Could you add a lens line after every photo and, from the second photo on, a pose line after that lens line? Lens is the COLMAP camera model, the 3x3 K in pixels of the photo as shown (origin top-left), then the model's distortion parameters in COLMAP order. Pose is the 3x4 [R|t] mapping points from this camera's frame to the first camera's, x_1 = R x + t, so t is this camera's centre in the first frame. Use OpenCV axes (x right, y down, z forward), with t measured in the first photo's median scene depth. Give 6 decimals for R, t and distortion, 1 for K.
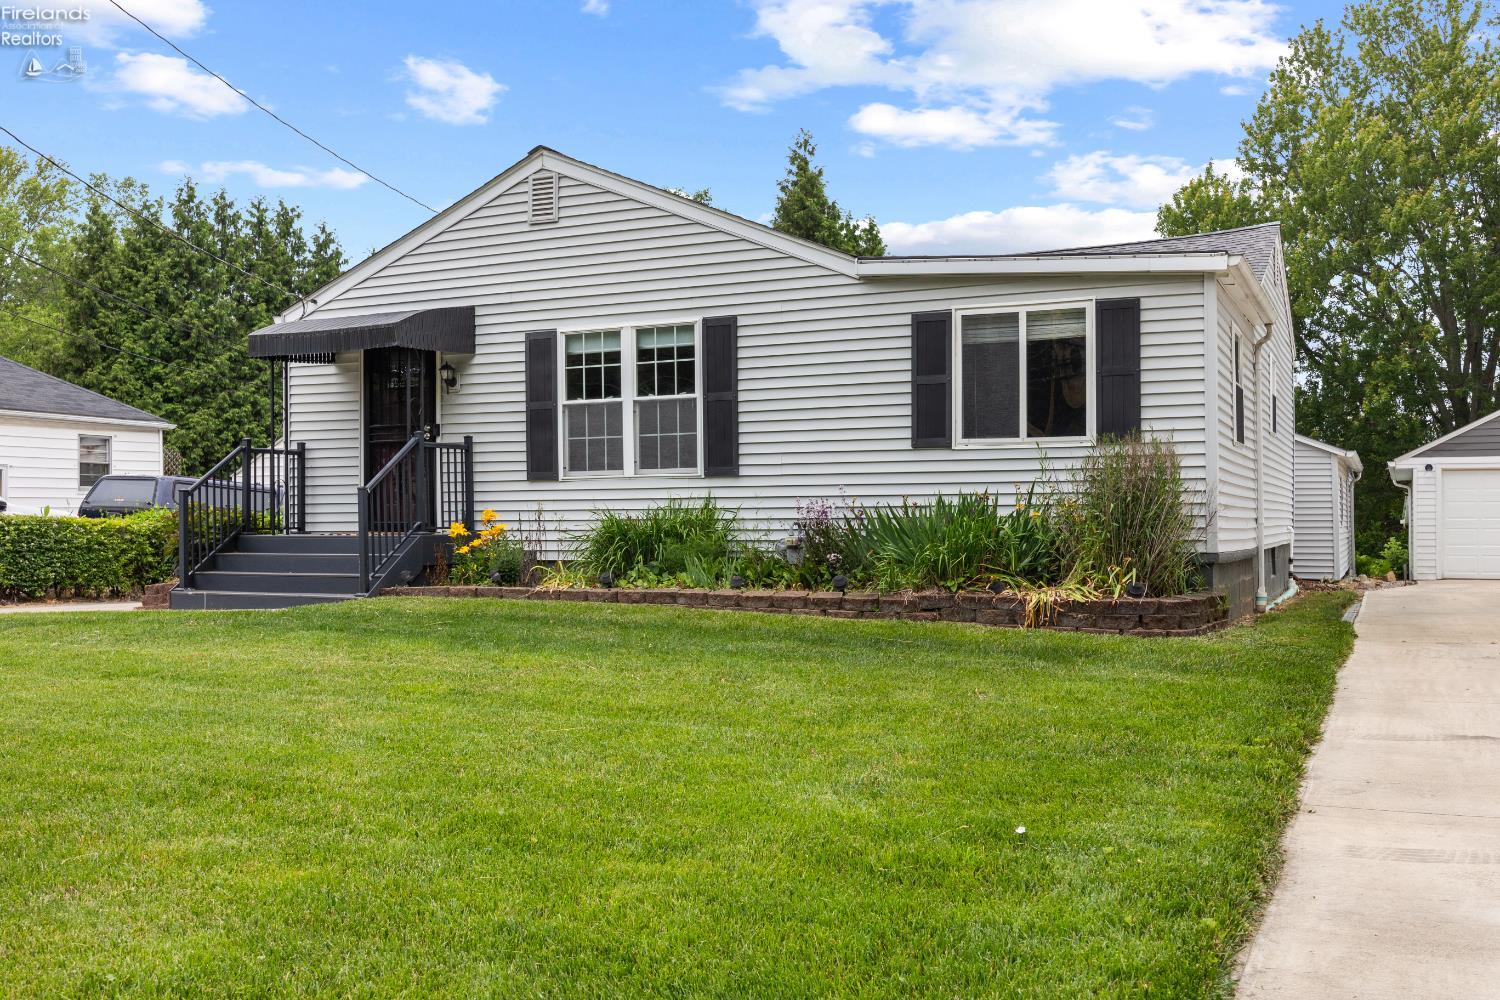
lens RADIAL K [[1380.3, 0, 750.2], [0, 1380.3, 499.4], [0, 0, 1]] dist [-0.034526, 0.000000]
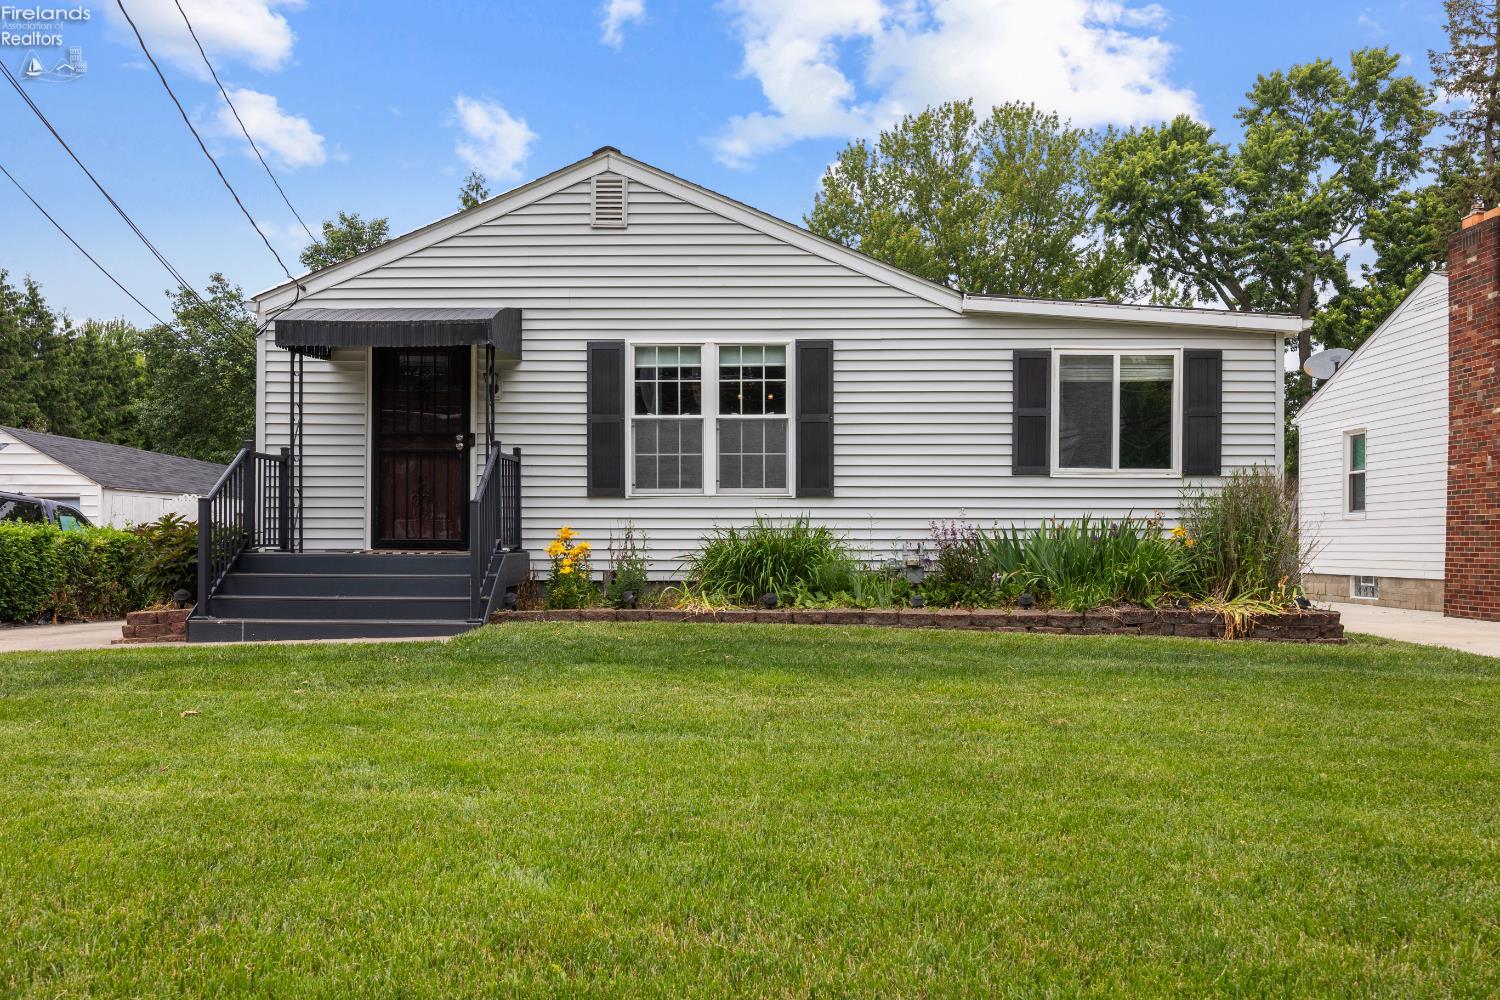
lens RADIAL K [[1284.6, 0, 749.1], [0, 1284.6, 513.7], [0, 0, 1]] dist [-0.006968, -0.003483]
pose [[0.916066, 0.016862, 0.400673, -0.437178], [-0.013725, 0.999849, -0.010699, 0.005991], [-0.400792, 0.004301, 0.916159, 0.154366]]
